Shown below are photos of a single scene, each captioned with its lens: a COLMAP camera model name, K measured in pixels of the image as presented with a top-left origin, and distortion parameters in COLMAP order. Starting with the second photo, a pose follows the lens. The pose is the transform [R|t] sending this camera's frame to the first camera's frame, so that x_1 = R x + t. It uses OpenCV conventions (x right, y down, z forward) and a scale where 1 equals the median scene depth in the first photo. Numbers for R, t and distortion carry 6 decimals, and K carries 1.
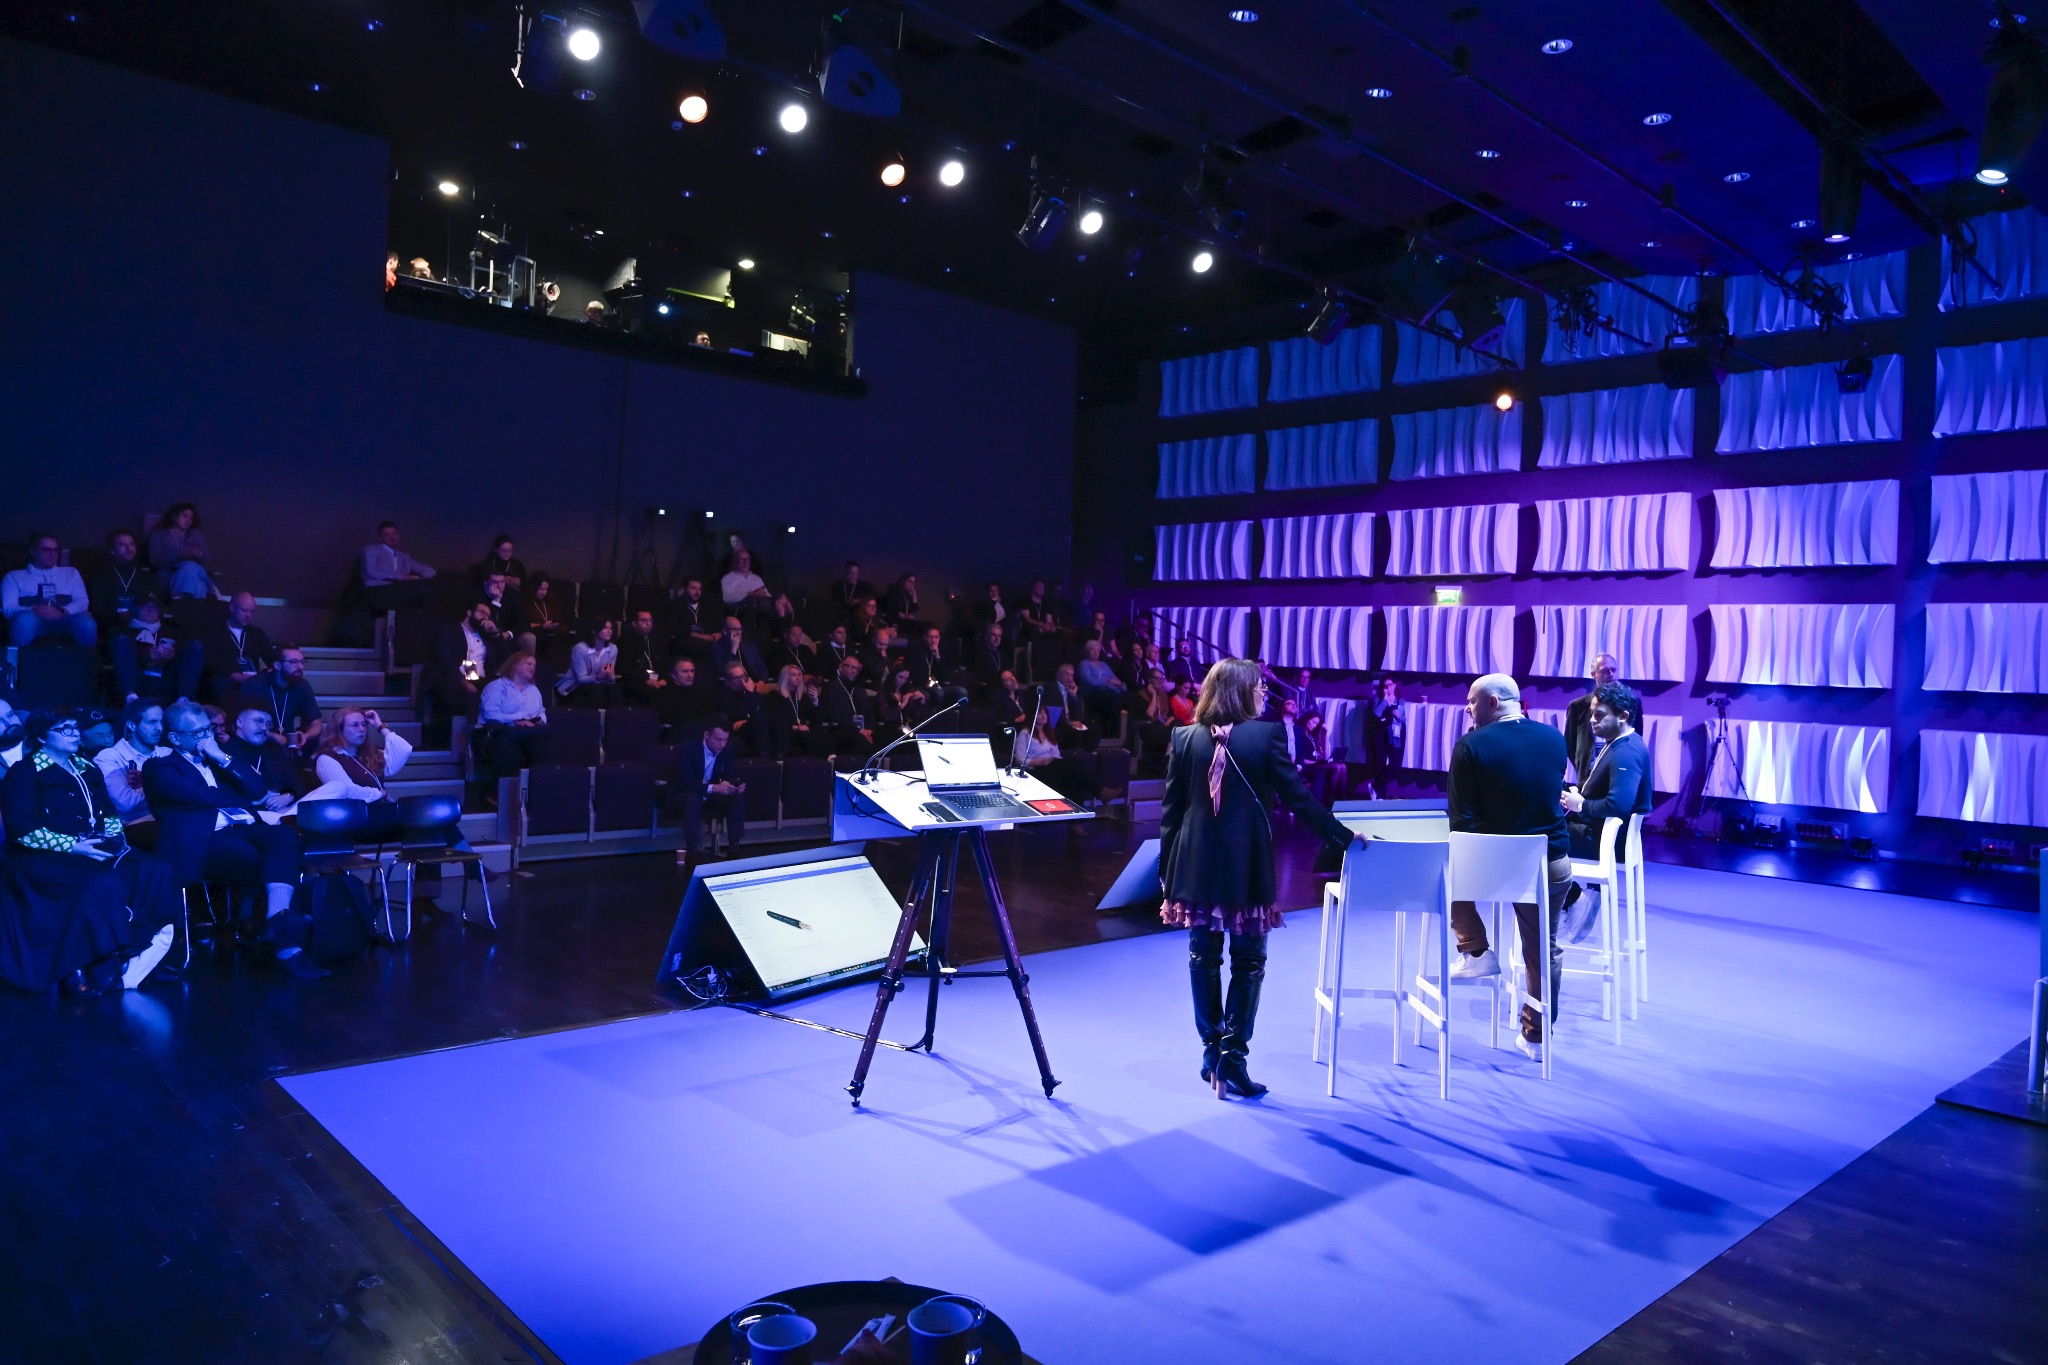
lens RADIAL K [[1364.5, 0, 1024.0], [0, 1364.5, 682.5], [0, 0, 1]] dist [-0.008053, -0.001862]
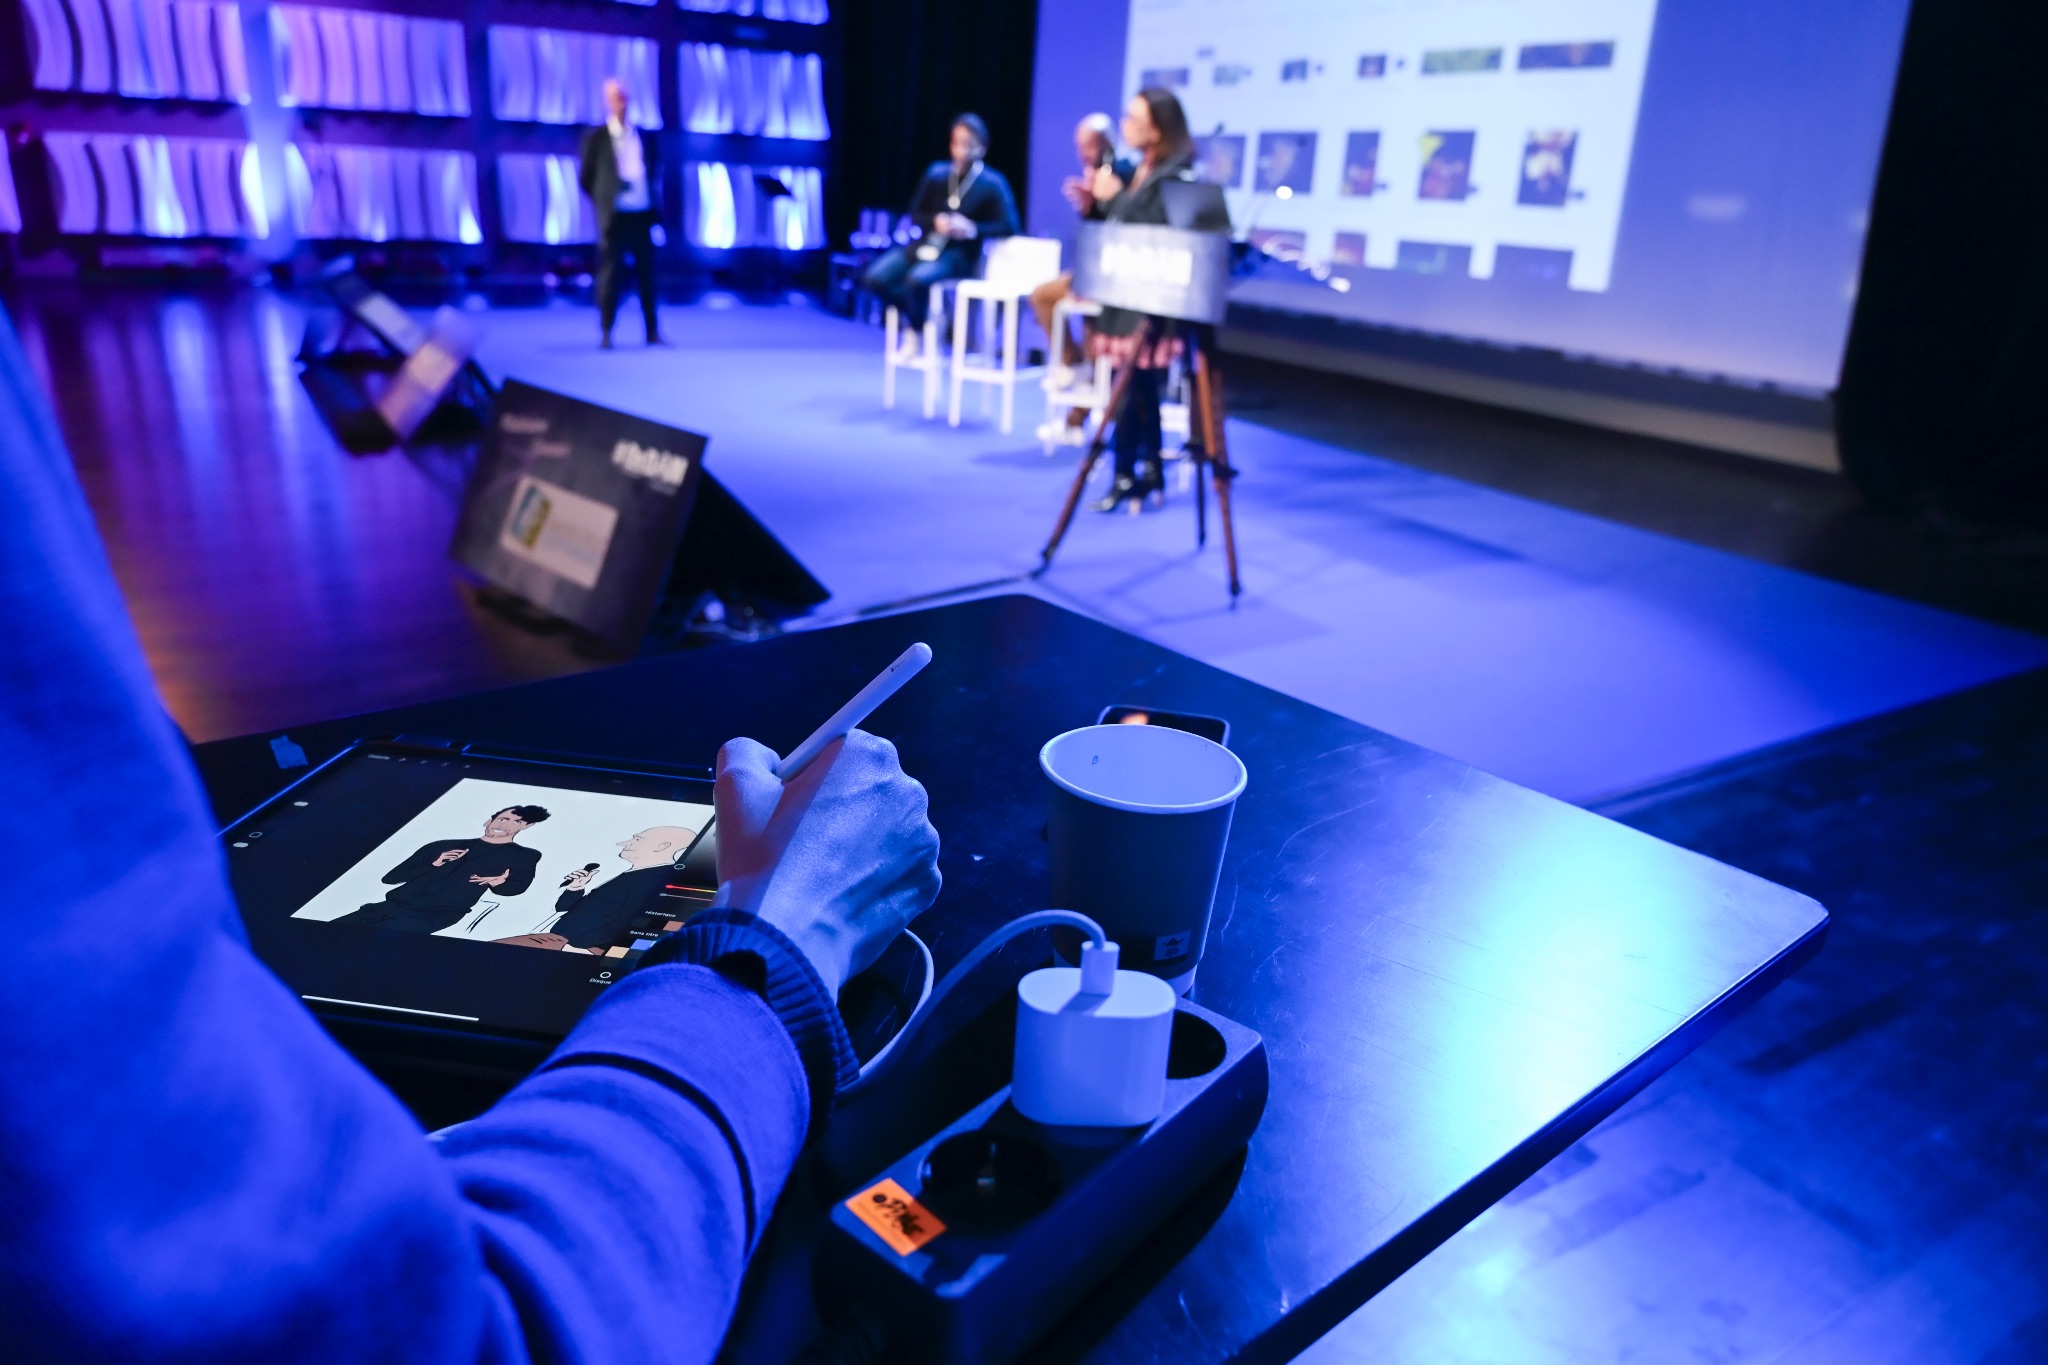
lens RADIAL K [[1364.5, 0, 1024.0], [0, 1364.5, 682.5], [0, 0, 1]] dist [-0.008053, -0.001862]
pose [[0.192475, -0.379251, 0.905053, -0.369453], [-0.034970, 0.919062, 0.392558, -0.018636], [-0.980679, -0.107208, 0.163634, 0.338263]]
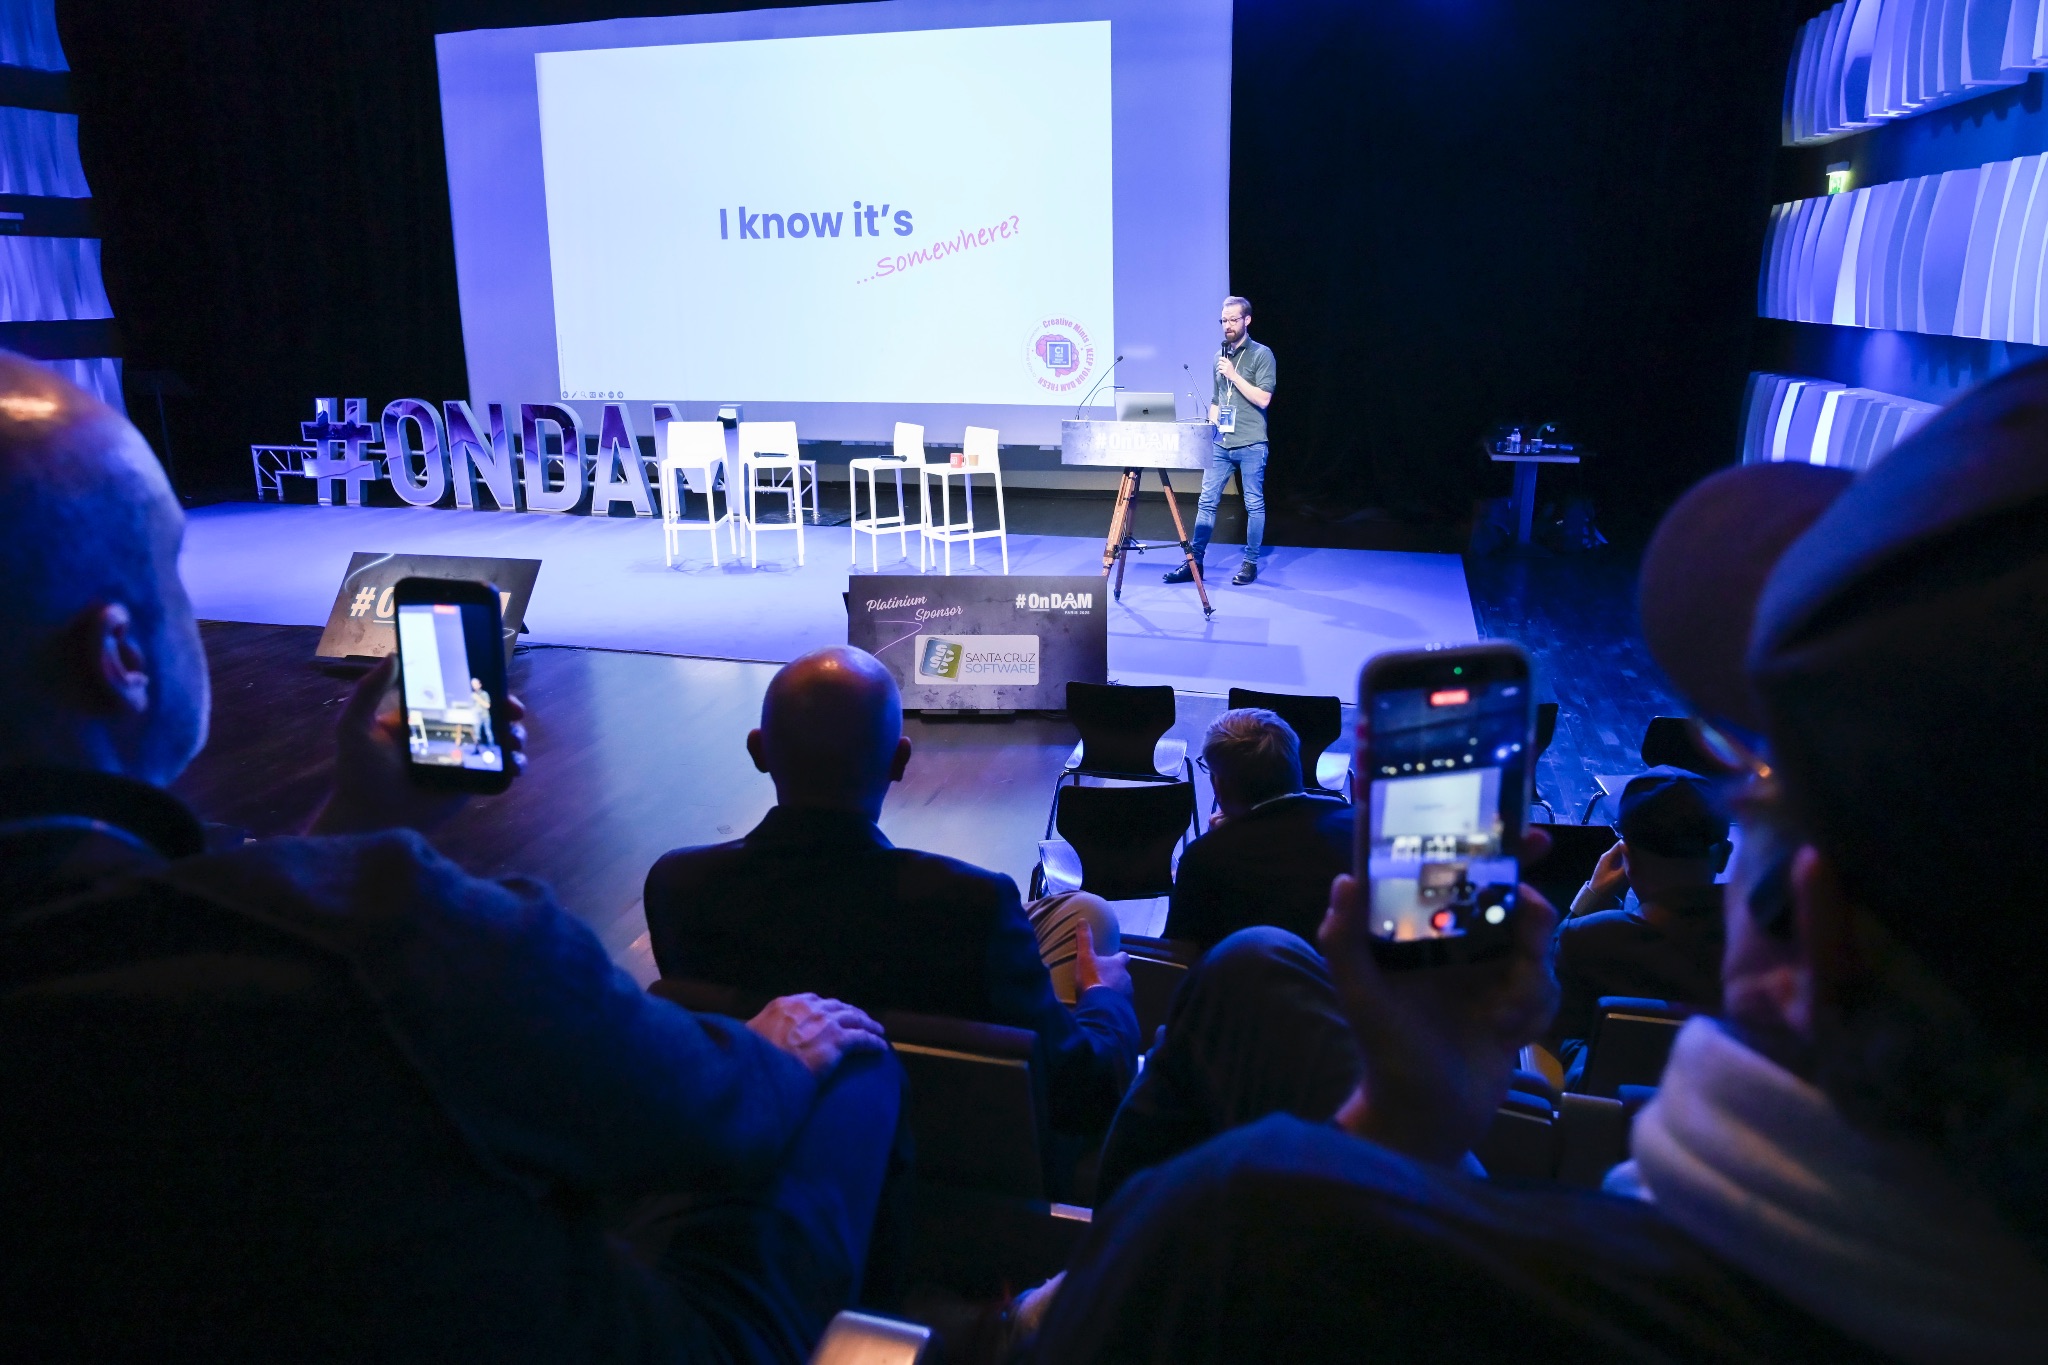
lens RADIAL K [[1397.6, 0, 1017.3], [0, 1397.6, 662.6], [0, 0, 1]] dist [-0.001768, -0.001082]
pose [[-0.534717, -0.270715, 0.800494, -0.500227], [-0.017453, 0.950631, 0.309831, -0.078001], [-0.844851, 0.151701, -0.513043, 0.744227]]
